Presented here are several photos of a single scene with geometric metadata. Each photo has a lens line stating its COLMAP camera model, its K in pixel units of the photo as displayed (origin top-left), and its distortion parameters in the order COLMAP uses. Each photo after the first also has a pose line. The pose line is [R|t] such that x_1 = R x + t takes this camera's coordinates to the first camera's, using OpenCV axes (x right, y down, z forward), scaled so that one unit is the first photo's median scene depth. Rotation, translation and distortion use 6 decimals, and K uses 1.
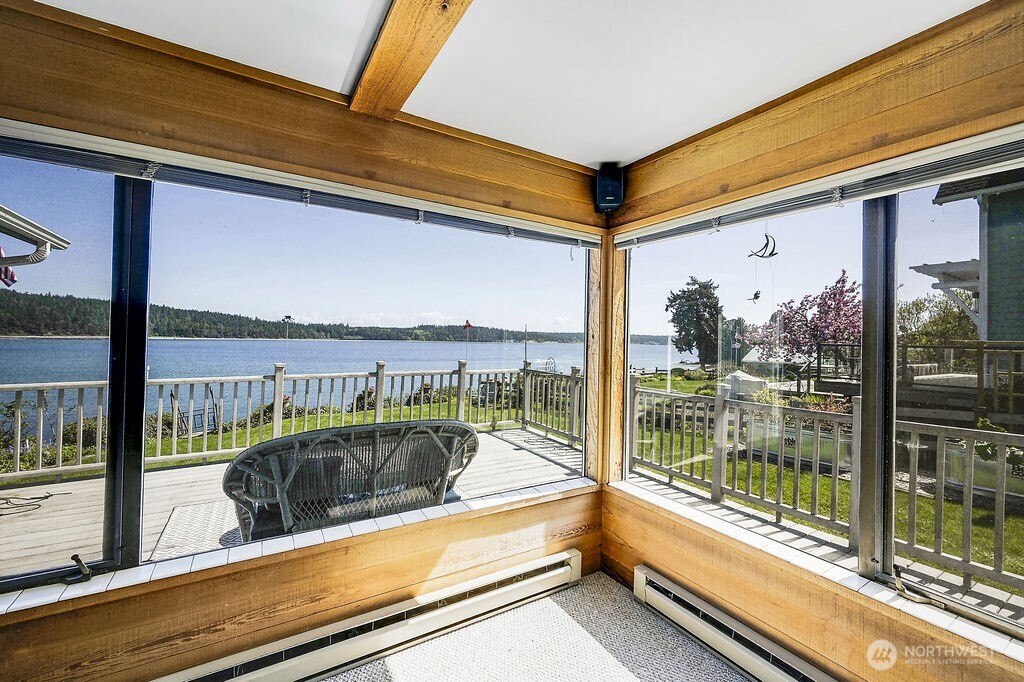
lens RADIAL K [[416.9, 0, 516.2], [0, 416.9, 336.4], [0, 0, 1]] dist [-0.003561, 0.000603]
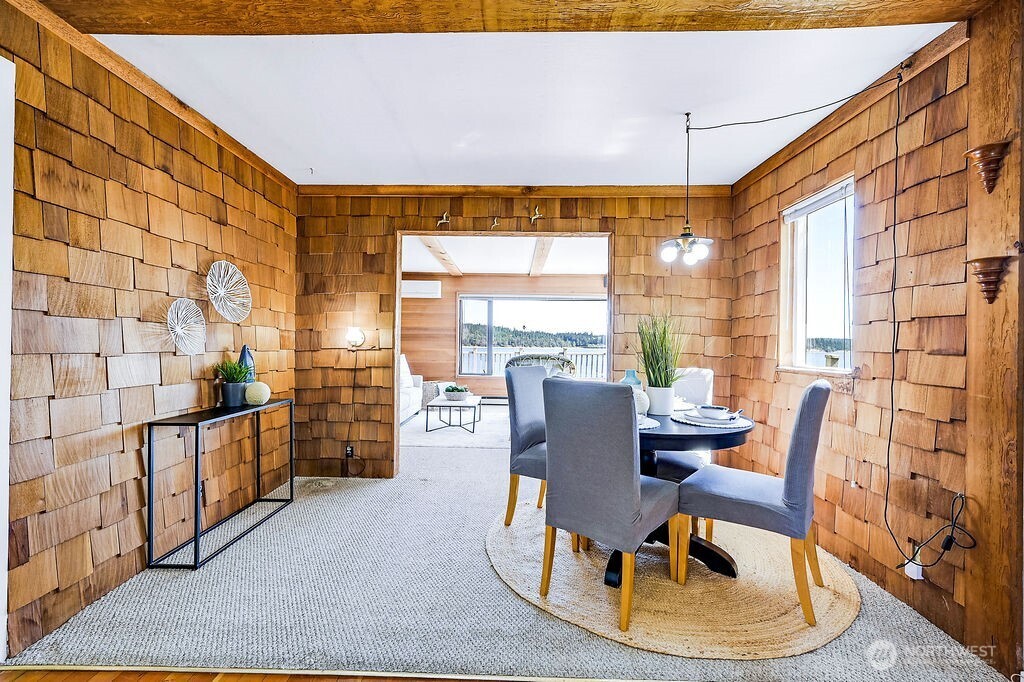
lens RADIAL K [[433.7, 0, 512.7], [0, 433.7, 338.2], [0, 0, 1]] dist [0.000155, 0.000075]
pose [[0.845655, -0.014318, -0.533537, 0.446351], [0.006521, 0.999843, -0.016497, 0.037834], [0.533690, 0.010471, 0.845616, -0.699631]]
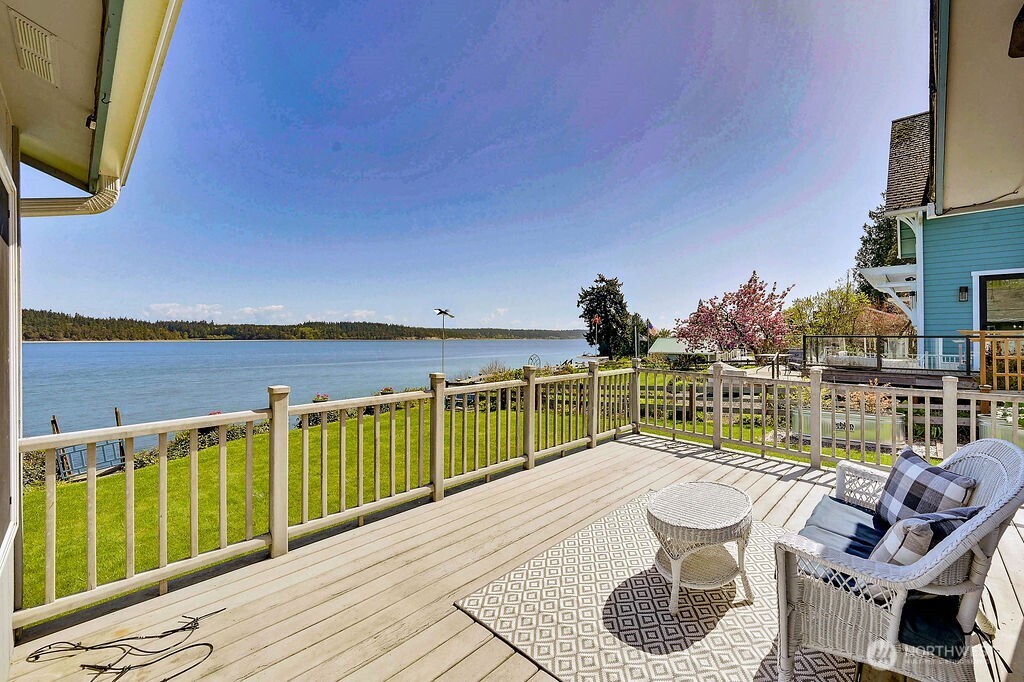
lens RADIAL K [[416.9, 0, 534.7], [0, 416.9, 340.8], [0, 0, 1]] dist [-0.003561, 0.000603]
pose [[0.962082, -0.019480, 0.272064, -0.224239], [0.013823, 0.999647, 0.022693, -0.004146], [-0.272410, -0.018072, 0.962012, 0.130056]]
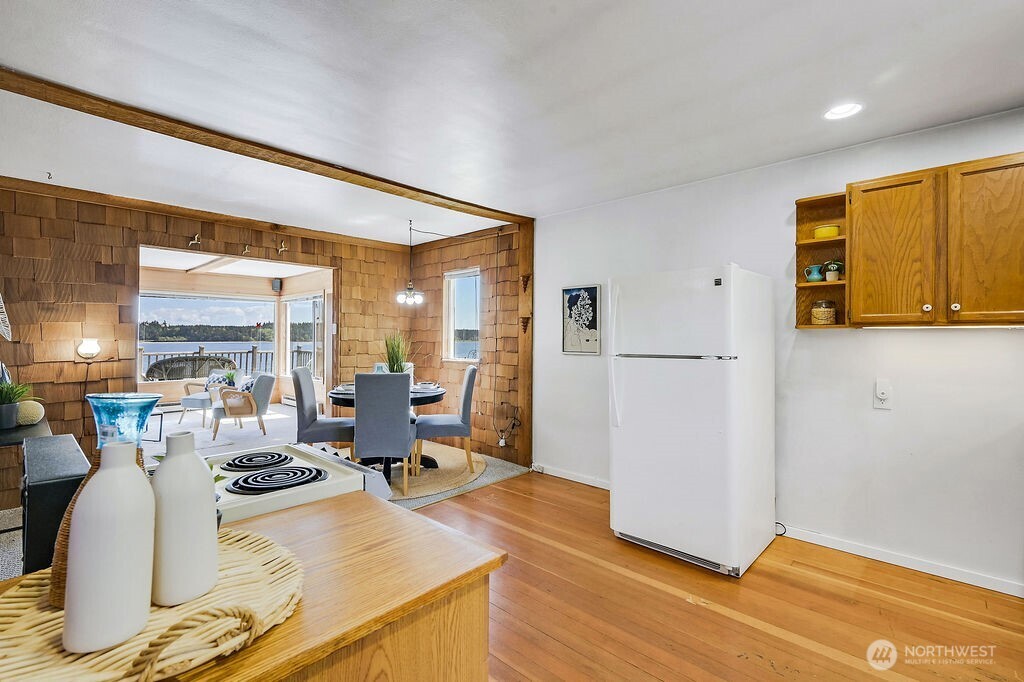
lens RADIAL K [[448.0, 0, 508.0], [0, 448.0, 326.7], [0, 0, 1]] dist [-0.000123, 0.000767]
pose [[0.963928, -0.011140, 0.265929, 0.348191], [0.015132, 0.999801, -0.012969, 0.016418], [-0.265731, 0.016526, 0.963905, -0.973146]]
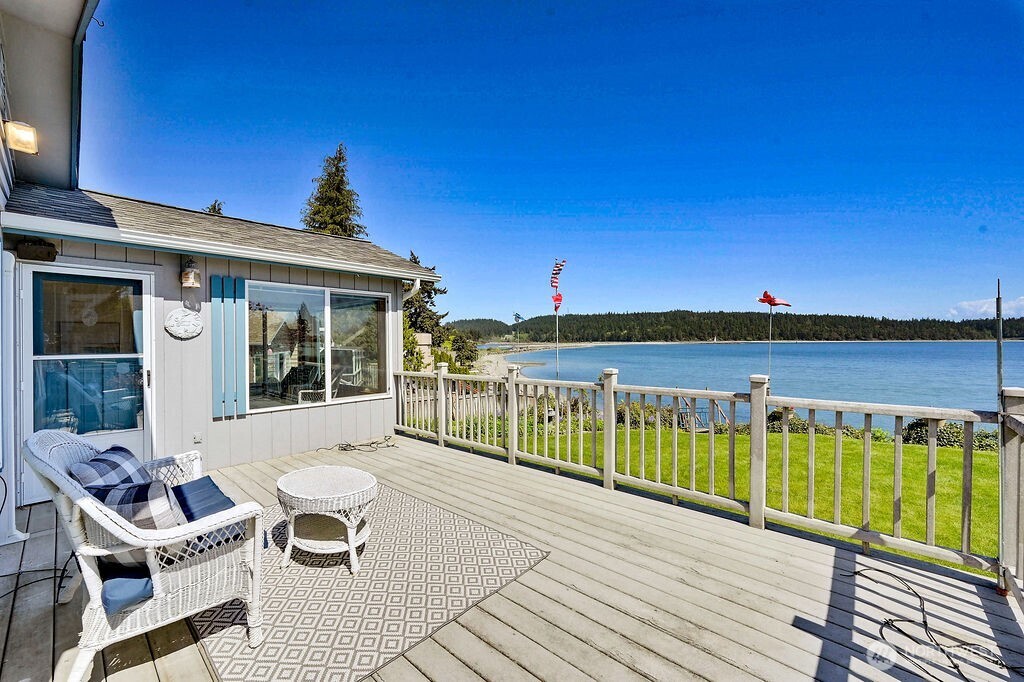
lens RADIAL K [[410.2, 0, 514.1], [0, 410.2, 339.3], [0, 0, 1]] dist [0.000257, -0.000368]
pose [[0.273054, -0.021731, -0.961753, 0.117511], [0.021097, 0.999640, -0.016597, 0.008063], [0.961767, -0.015758, 0.273414, 0.317308]]
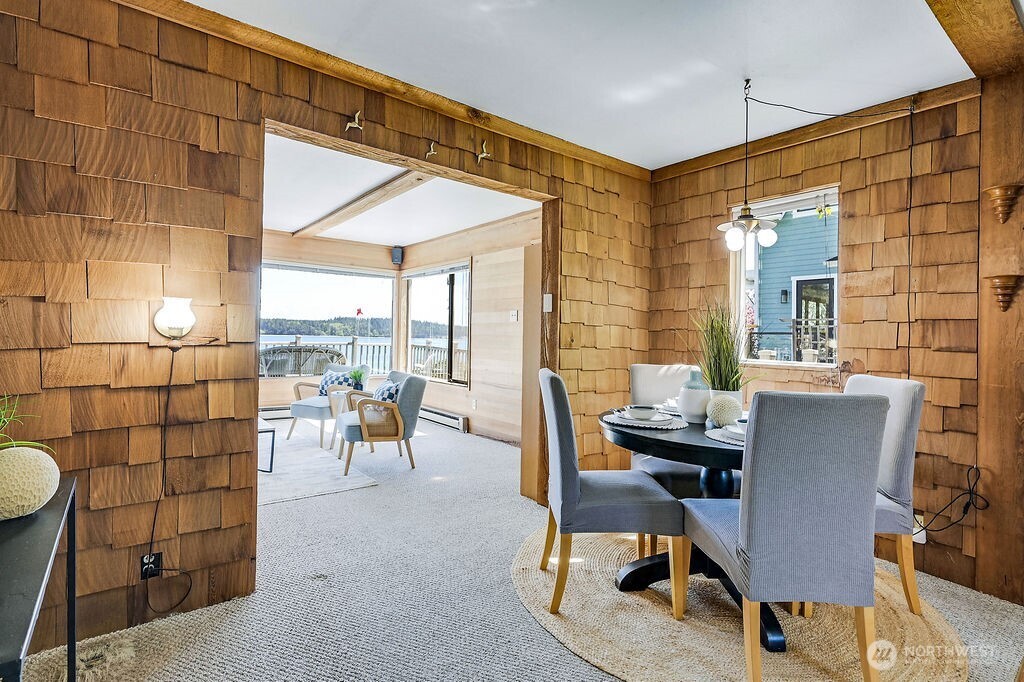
lens RADIAL K [[480.6, 0, 503.7], [0, 480.6, 329.3], [0, 0, 1]] dist [-0.002234, 0.000720]
pose [[0.994175, 0.006041, 0.107609, 0.184294], [-0.005593, 0.999974, -0.004464, 0.032833], [-0.107633, 0.003837, 0.994183, -0.653805]]
